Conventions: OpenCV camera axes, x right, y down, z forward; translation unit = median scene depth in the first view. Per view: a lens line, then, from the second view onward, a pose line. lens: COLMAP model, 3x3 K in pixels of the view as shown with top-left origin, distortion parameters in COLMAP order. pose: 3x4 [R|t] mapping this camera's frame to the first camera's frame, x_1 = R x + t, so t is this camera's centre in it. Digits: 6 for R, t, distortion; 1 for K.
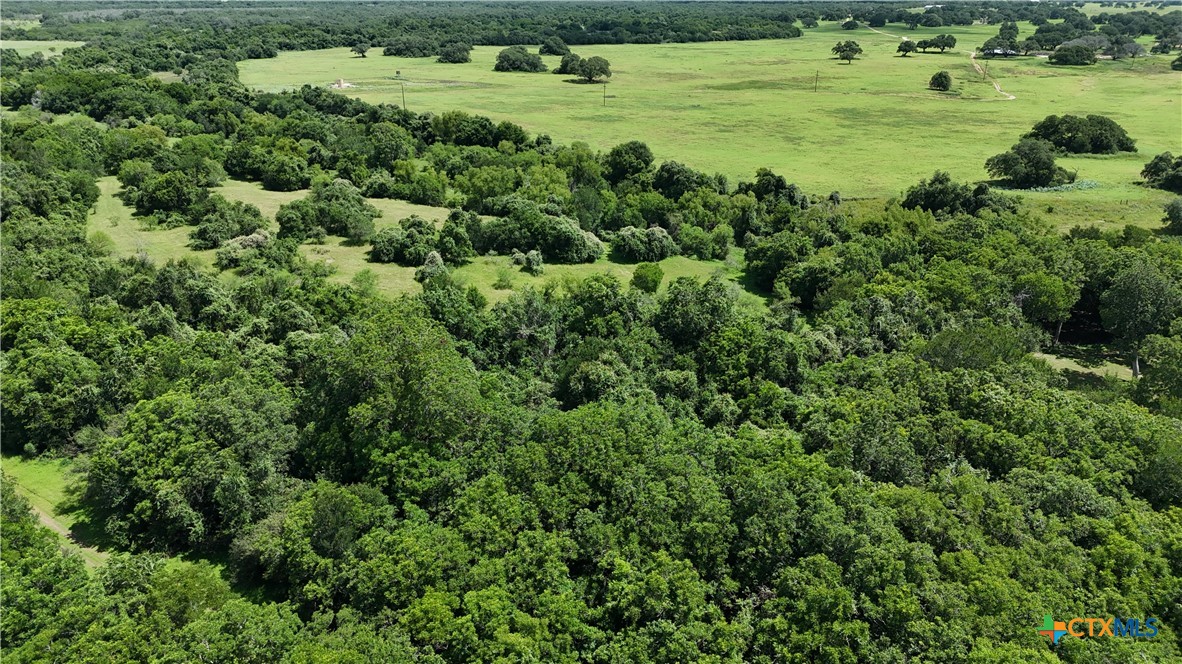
lens RADIAL K [[879.3, 0, 591.0], [0, 879.3, 332.0], [0, 0, 1]] dist [0.098568, -0.103073]
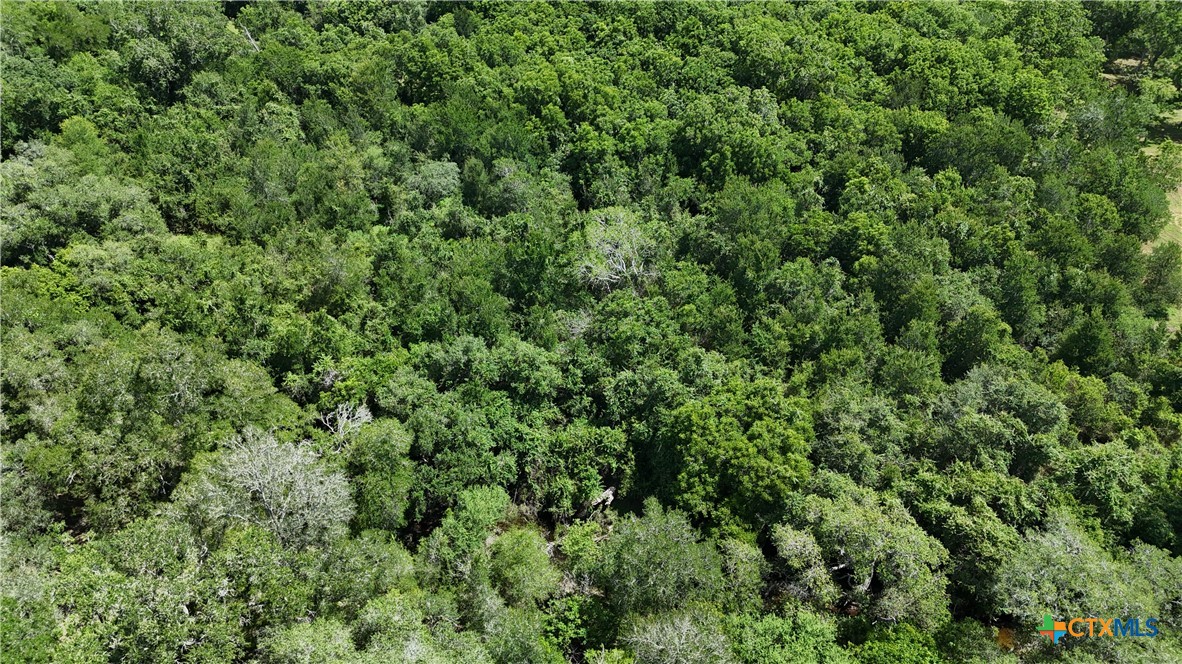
lens RADIAL K [[882.2, 0, 591.0], [0, 882.2, 332.0], [0, 0, 1]] dist [0.083030, -0.078459]
pose [[1.000000, -0.000796, 0.000328, 0.001435], [0.000704, 0.975198, 0.221335, 0.150099], [-0.000496, -0.221335, 0.975198, -0.381364]]
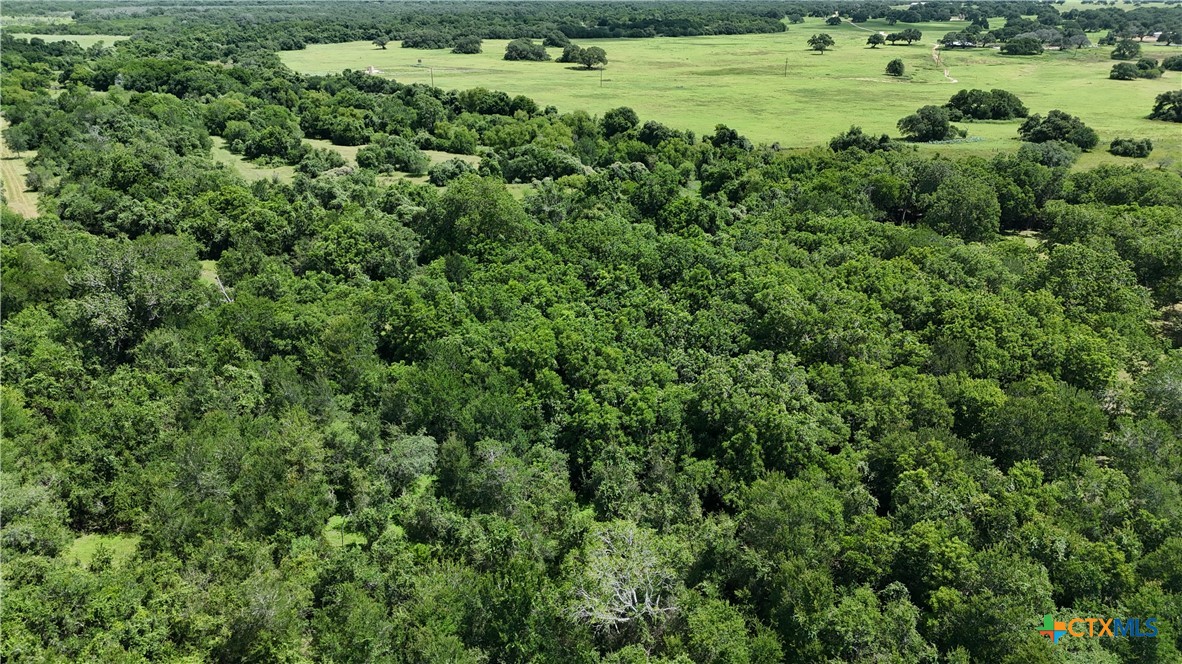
lens RADIAL K [[879.3, 0, 591.0], [0, 879.3, 332.0], [0, 0, 1]] dist [0.098568, -0.103073]
pose [[0.999999, -0.001055, 0.000624, 0.001190], [0.001054, 0.999998, 0.001738, 0.115313], [-0.000626, -0.001737, 0.999998, -0.298077]]
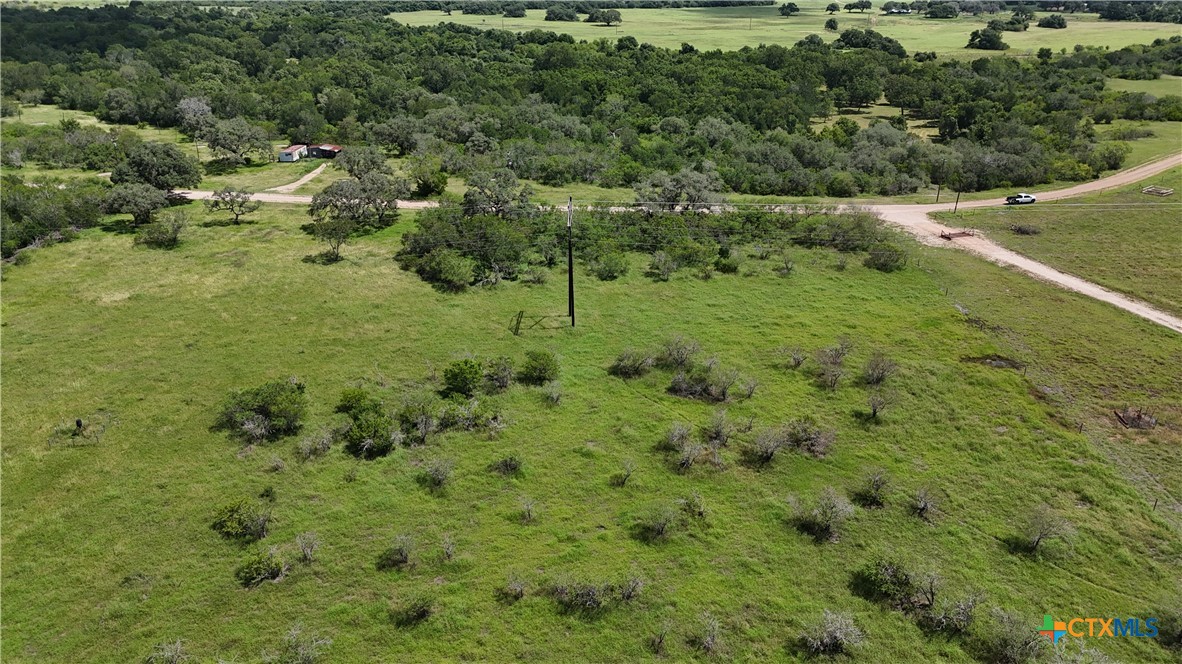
lens RADIAL K [[882.2, 0, 591.0], [0, 882.2, 332.0], [0, 0, 1]] dist [0.083030, -0.078459]
pose [[0.999800, 0.006324, -0.018997, 0.003915], [-0.006014, 0.999849, 0.016298, 0.493863], [0.019098, -0.016181, 0.999687, -1.222516]]
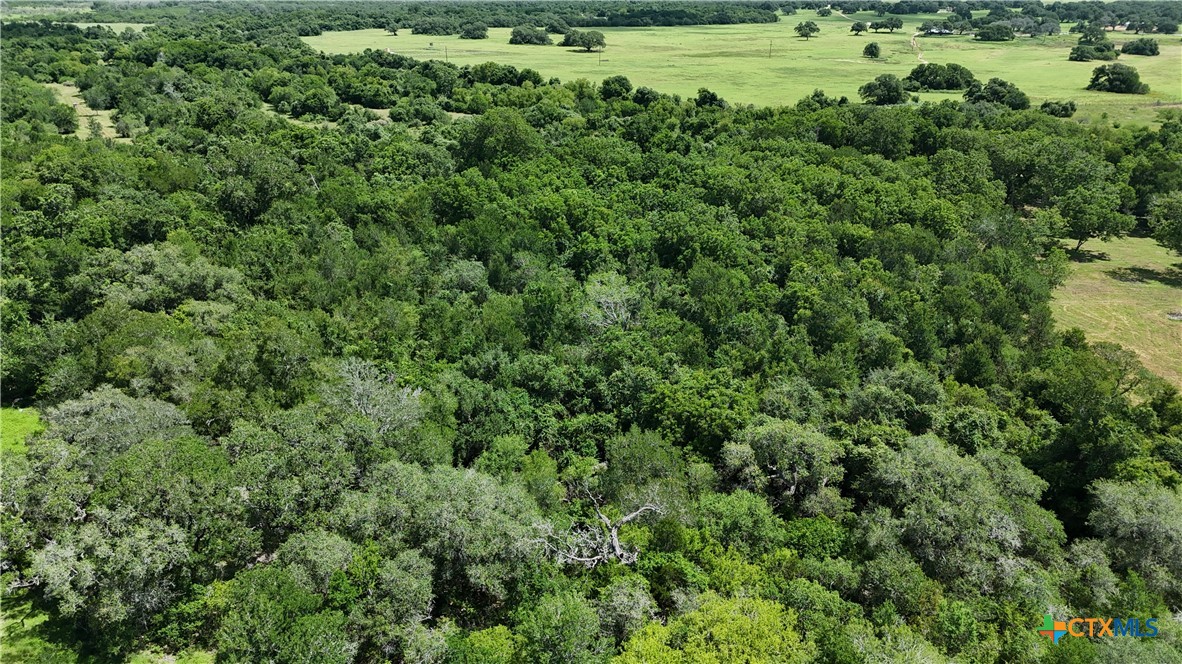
lens RADIAL K [[882.2, 0, 591.0], [0, 882.2, 332.0], [0, 0, 1]] dist [0.083030, -0.078459]
pose [[0.999999, 0.000109, 0.001426, 0.001379], [-0.000115, 0.999989, 0.004630, 0.215474], [-0.001426, -0.004631, 0.999988, -0.496485]]
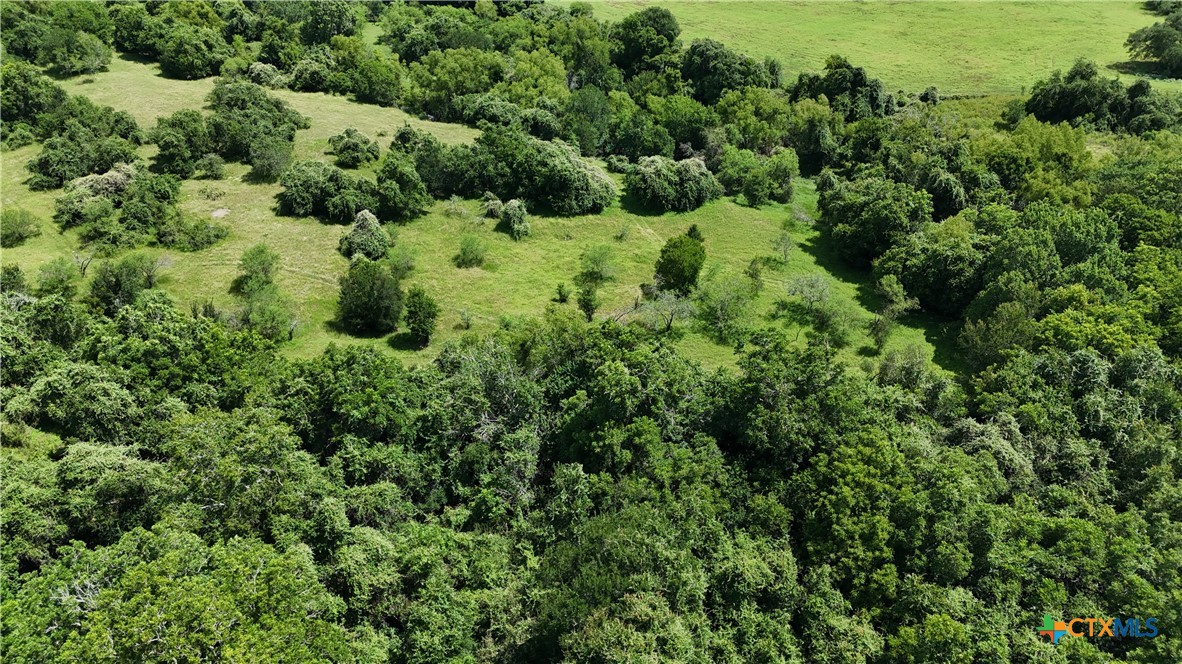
lens RADIAL K [[882.2, 0, 591.0], [0, 882.2, 332.0], [0, 0, 1]] dist [0.083030, -0.078459]
pose [[0.999995, 0.000098, -0.003007, -0.002218], [0.000444, 0.983770, 0.179431, -0.090188], [0.002976, -0.179432, 0.983766, 0.234147]]
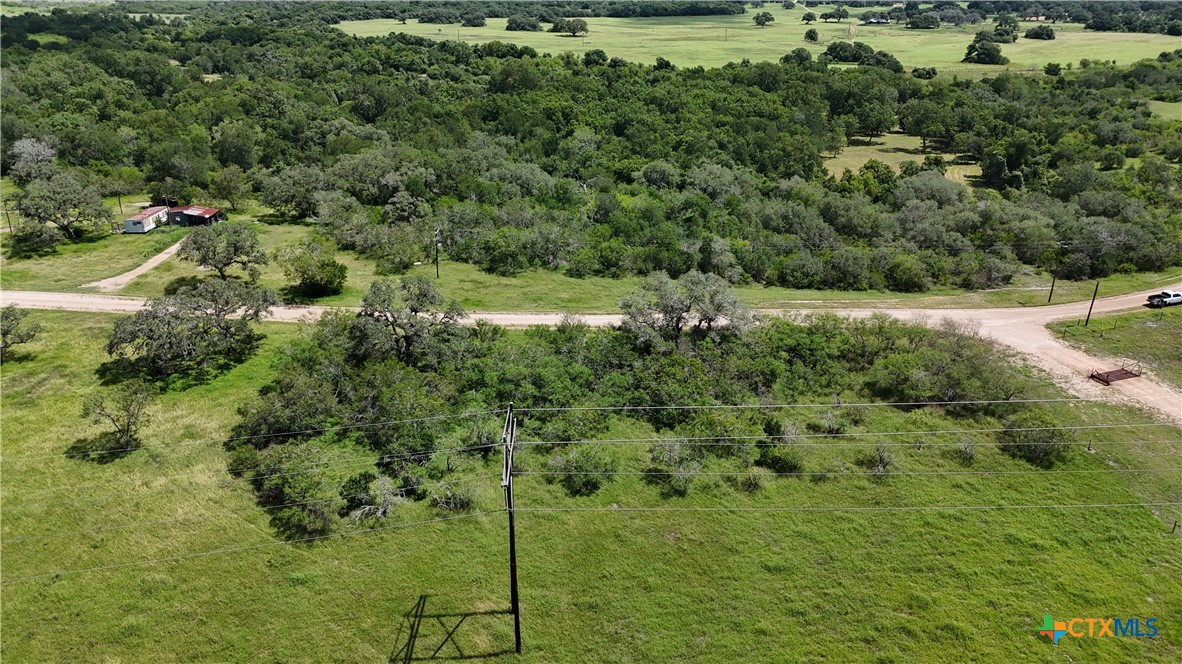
lens RADIAL K [[882.2, 0, 591.0], [0, 882.2, 332.0], [0, 0, 1]] dist [0.083030, -0.078459]
pose [[0.999853, -0.004964, 0.016401, 0.001542], [0.004816, 0.999948, 0.009035, 0.404882], [-0.016445, -0.008955, 0.999825, -0.984351]]
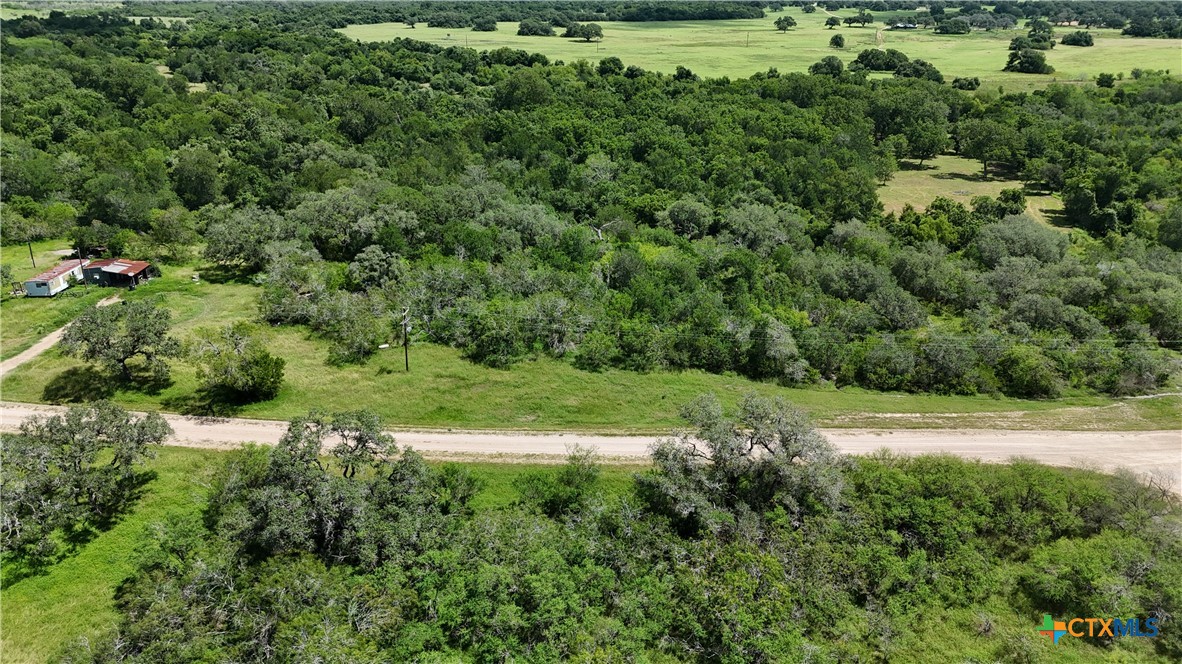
lens RADIAL K [[882.2, 0, 591.0], [0, 882.2, 332.0], [0, 0, 1]] dist [0.083030, -0.078459]
pose [[0.999995, 0.001928, 0.002677, 0.001747], [-0.001945, 0.999978, 0.006294, 0.352438], [-0.002665, -0.006299, 0.999977, -0.848710]]
